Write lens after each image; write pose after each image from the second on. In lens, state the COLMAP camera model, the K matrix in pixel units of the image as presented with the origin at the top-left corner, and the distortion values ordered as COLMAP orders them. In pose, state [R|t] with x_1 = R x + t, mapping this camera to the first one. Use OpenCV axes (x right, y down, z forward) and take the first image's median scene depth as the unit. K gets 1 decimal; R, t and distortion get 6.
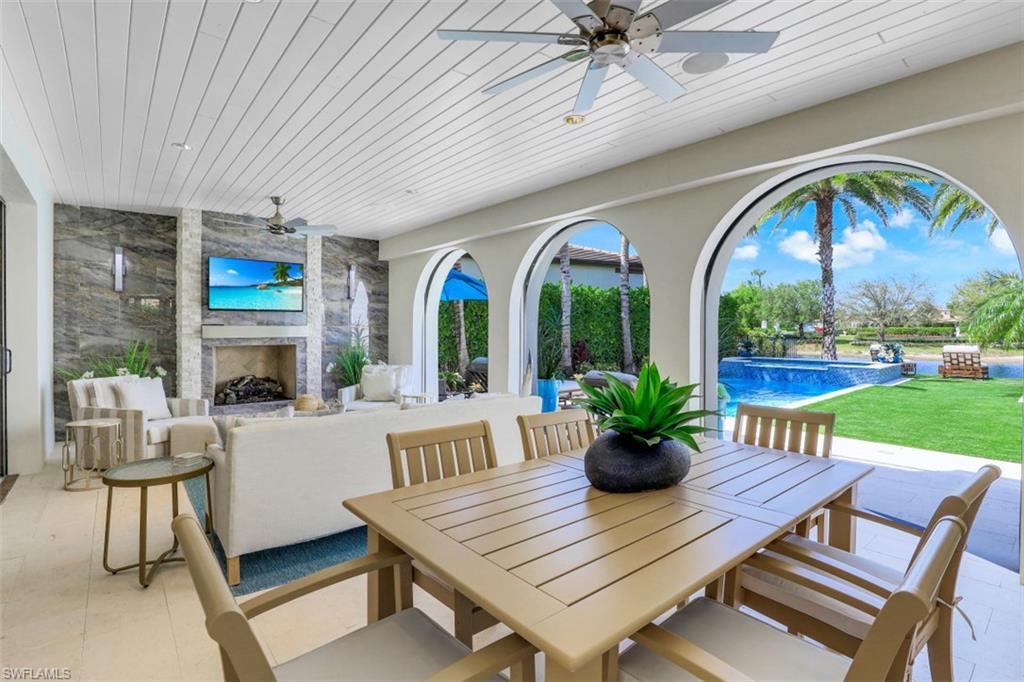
lens RADIAL K [[480.1, 0, 513.1], [0, 480.1, 331.8], [0, 0, 1]] dist [-0.032867, 0.000311]
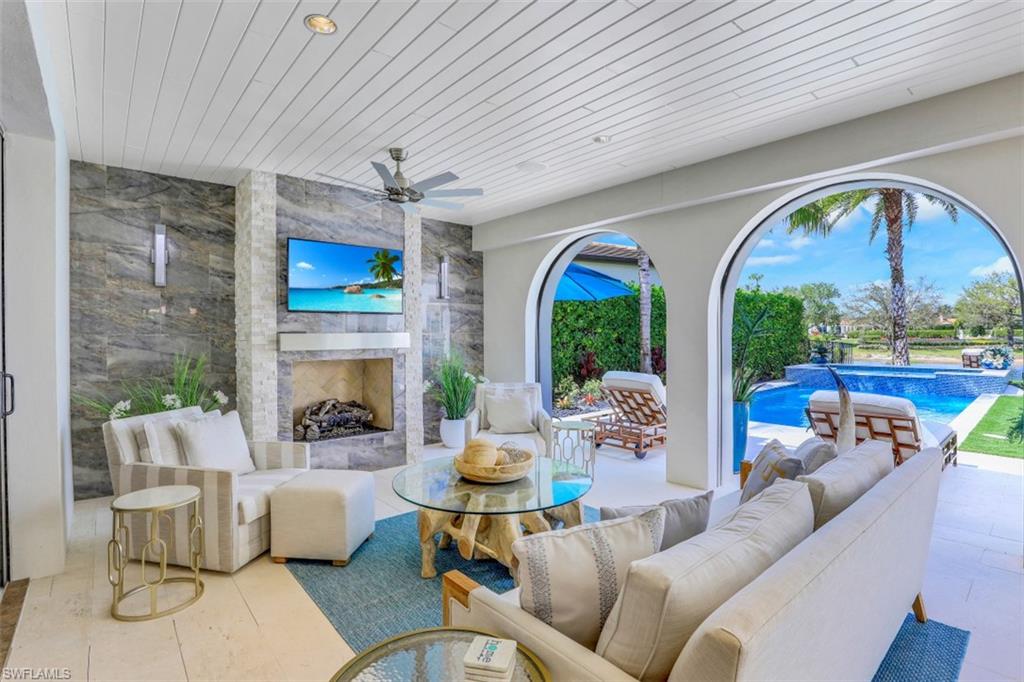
lens RADIAL K [[475.4, 0, 511.0], [0, 475.4, 336.0], [0, 0, 1]] dist [-0.033763, 0.000310]
pose [[0.999829, -0.006679, 0.017220, -0.310375], [0.006728, 0.999974, -0.002756, -0.004676], [-0.017201, 0.002871, 0.999848, 0.272121]]
